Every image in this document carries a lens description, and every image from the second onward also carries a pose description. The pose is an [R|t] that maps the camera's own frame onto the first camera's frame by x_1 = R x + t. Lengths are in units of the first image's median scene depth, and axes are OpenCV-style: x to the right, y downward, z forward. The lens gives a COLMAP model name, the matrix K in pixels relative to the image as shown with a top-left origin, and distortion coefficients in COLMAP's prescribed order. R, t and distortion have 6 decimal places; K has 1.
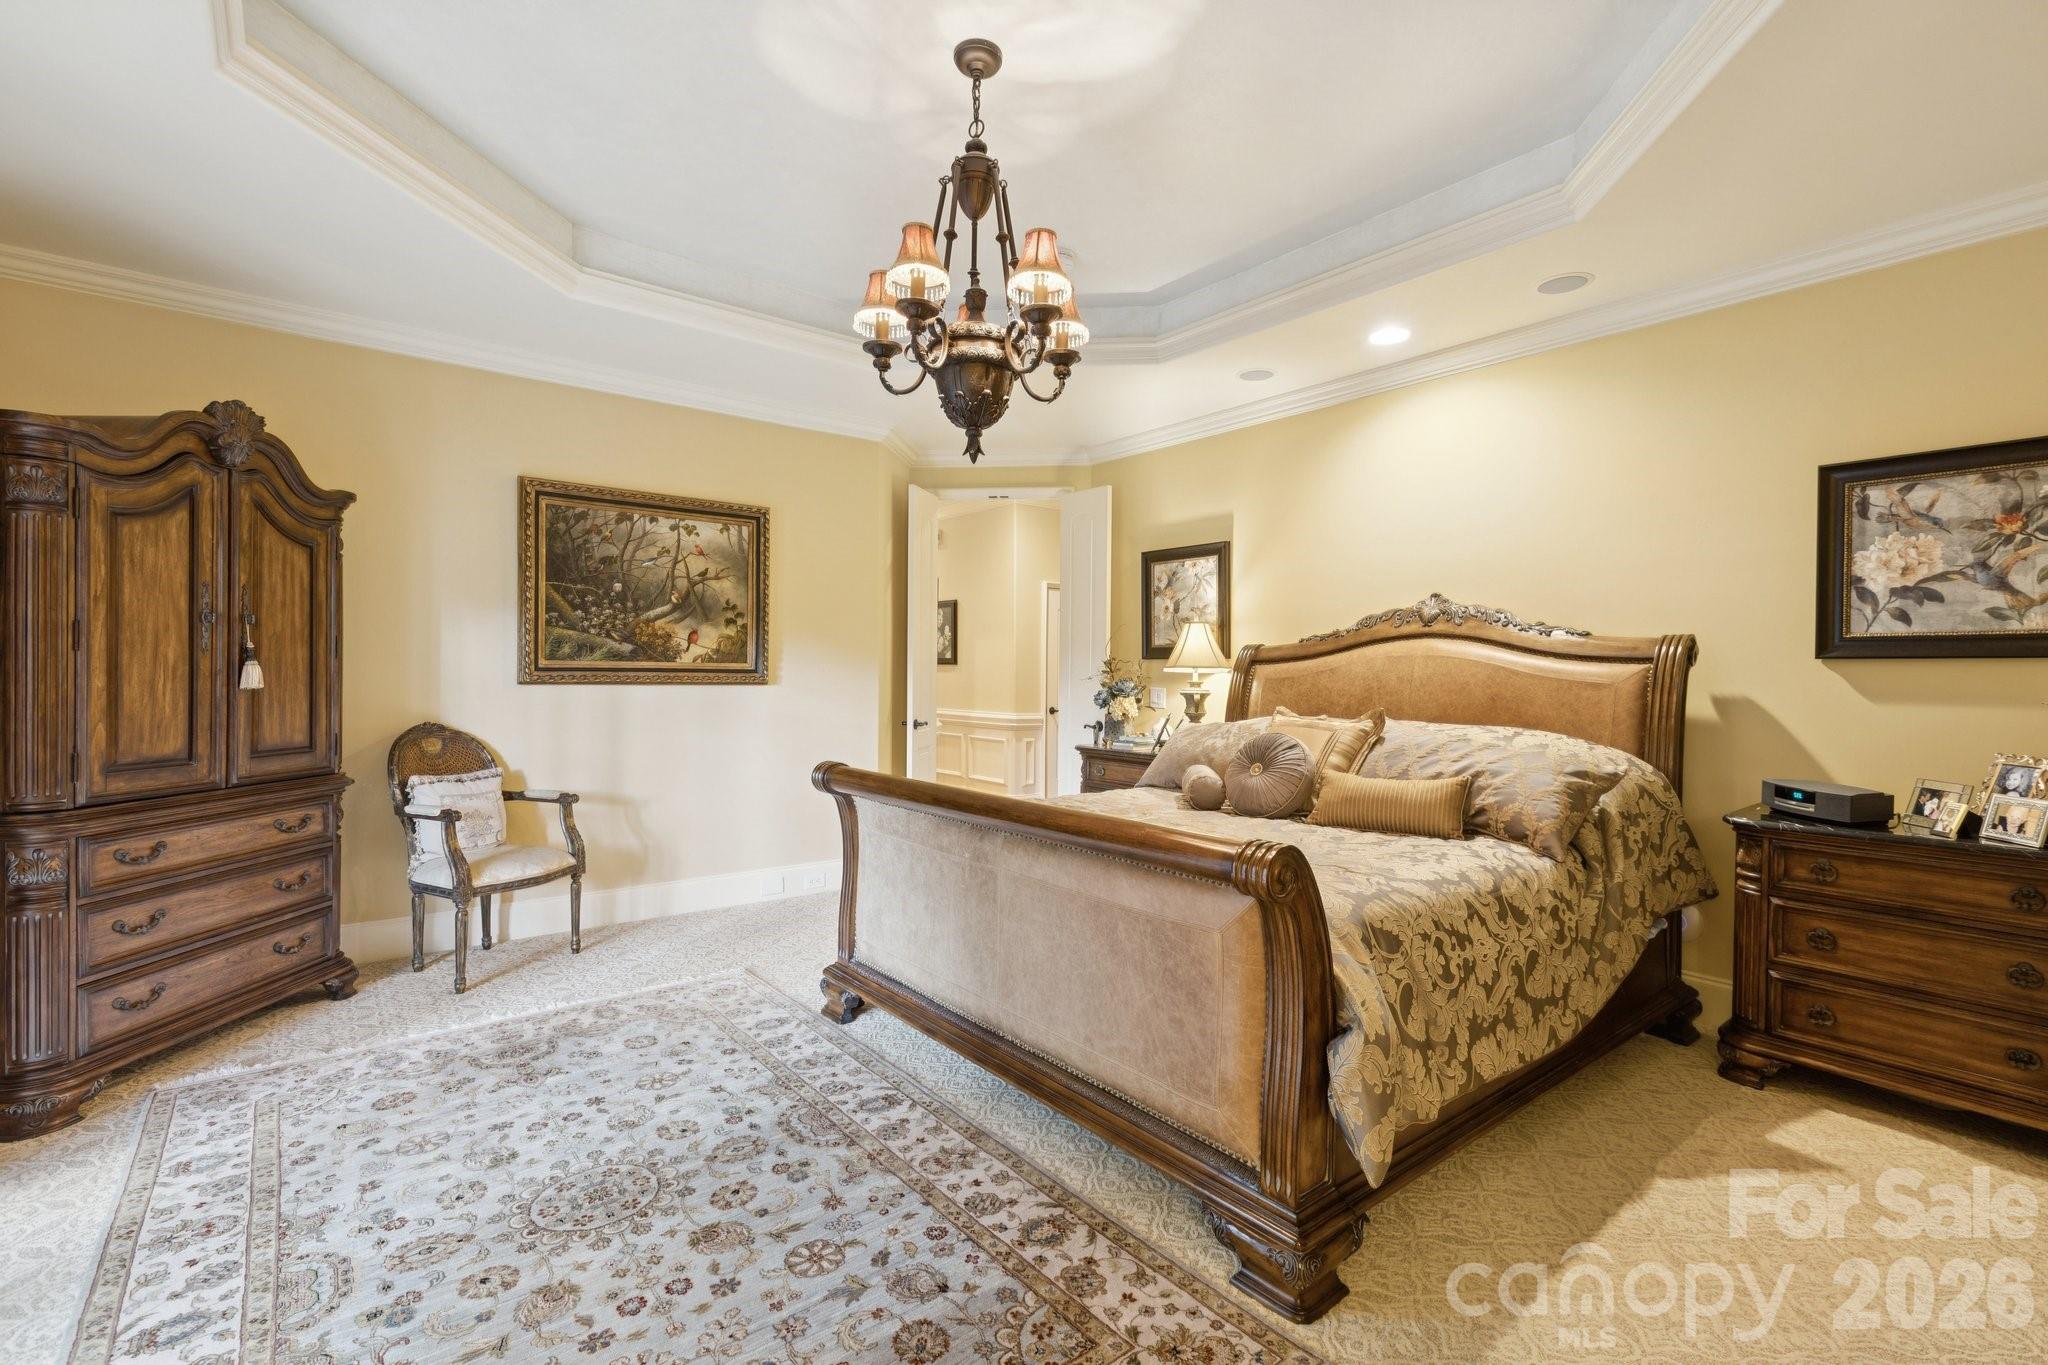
lens RADIAL K [[916.9, 0, 1031.5], [0, 916.9, 682.4], [0, 0, 1]] dist [0.004936, -0.002100]
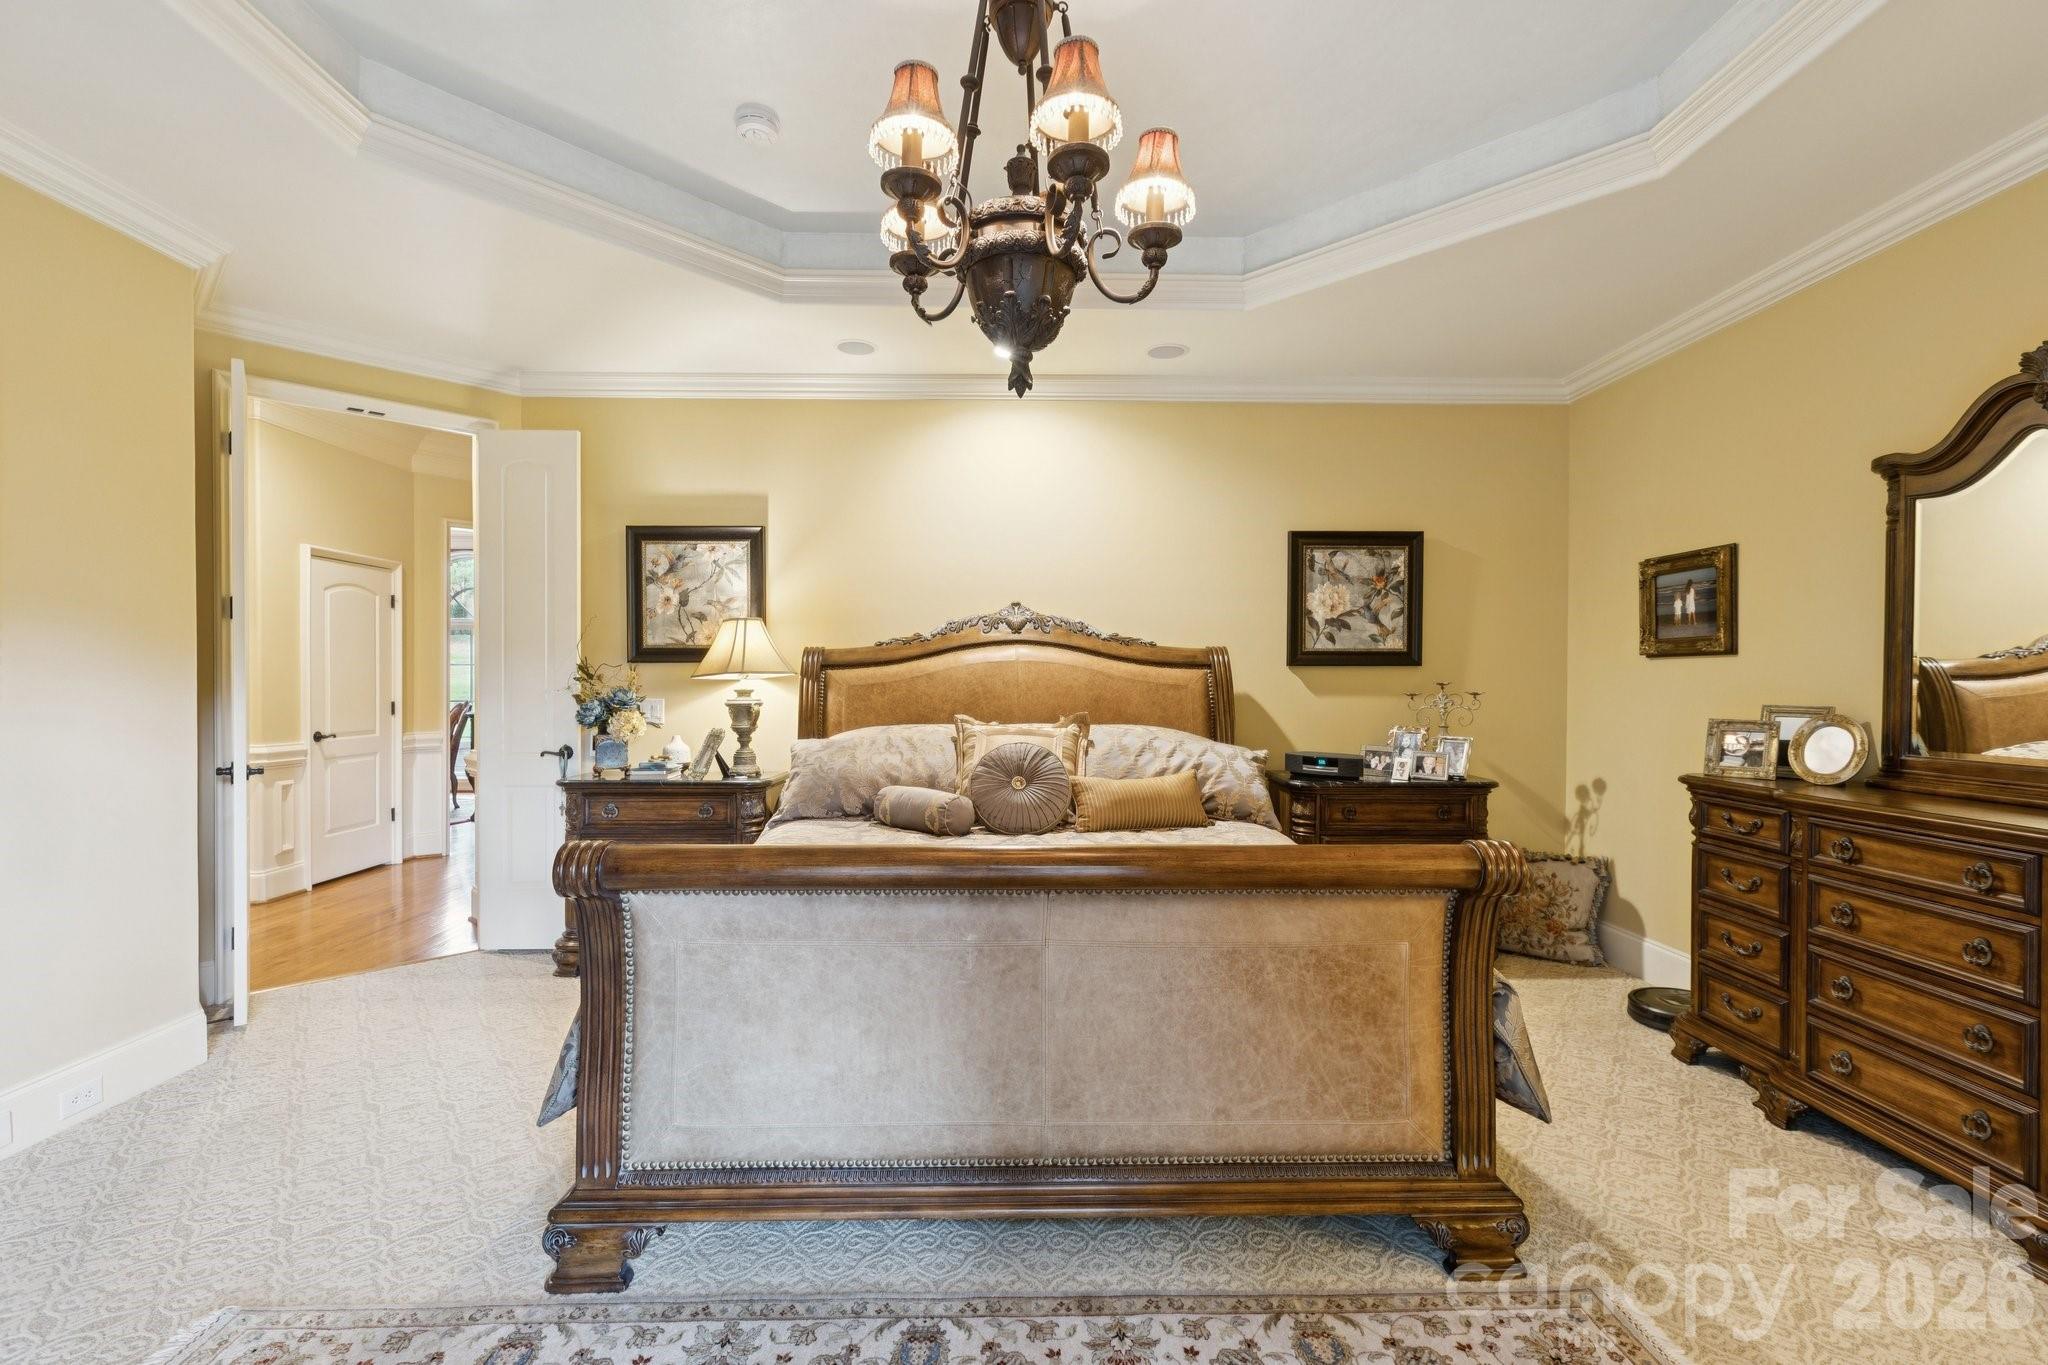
lens RADIAL K [[916.9, 0, 1029.3], [0, 916.9, 687.7], [0, 0, 1]] dist [0.004936, -0.002100]
pose [[0.609220, -0.015970, 0.792841, -0.547578], [0.014648, 0.999853, 0.008884, -0.010945], [-0.792866, 0.006201, 0.609364, 0.474267]]
